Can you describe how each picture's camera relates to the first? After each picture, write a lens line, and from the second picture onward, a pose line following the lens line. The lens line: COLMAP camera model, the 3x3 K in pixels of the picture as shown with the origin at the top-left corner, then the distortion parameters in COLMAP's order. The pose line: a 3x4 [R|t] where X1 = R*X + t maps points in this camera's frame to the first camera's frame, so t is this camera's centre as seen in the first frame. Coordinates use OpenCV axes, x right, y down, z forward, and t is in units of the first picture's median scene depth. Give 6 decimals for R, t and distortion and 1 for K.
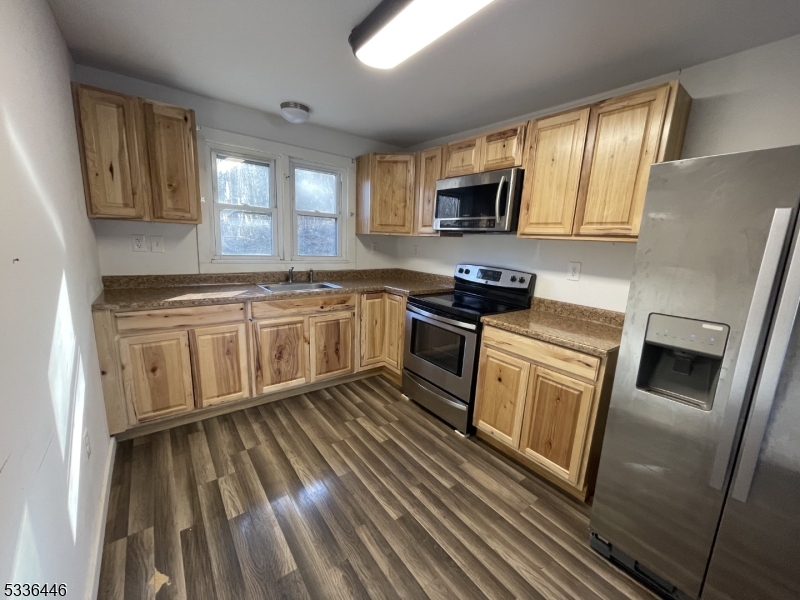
lens RADIAL K [[319.4, 0, 399.3], [0, 319.4, 299.2], [0, 0, 1]] dist [0.002223, -0.000780]
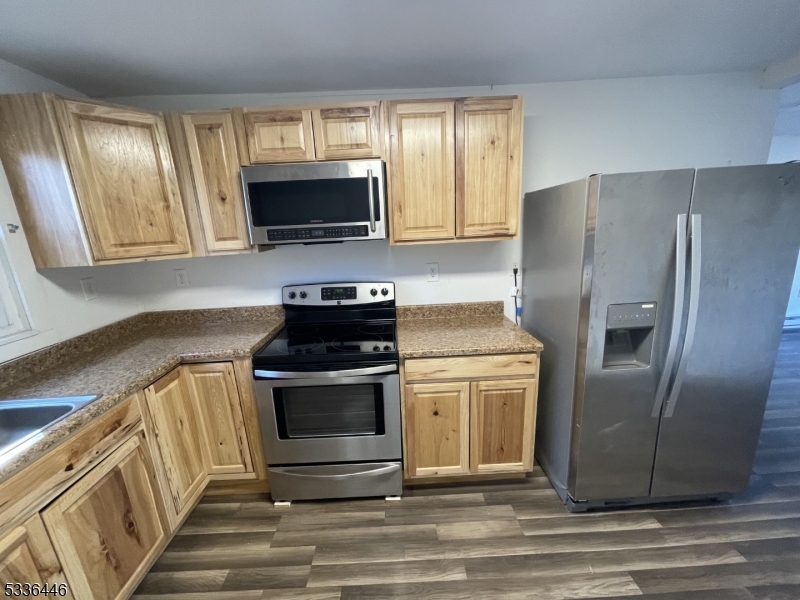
lens RADIAL K [[319.4, 0, 398.9], [0, 319.4, 303.0], [0, 0, 1]] dist [0.002223, -0.000780]
pose [[0.590649, -0.255806, 0.765309, -0.299496], [0.223666, 0.963160, 0.149318, -0.169349], [-0.775311, 0.082979, 0.626104, 0.478080]]
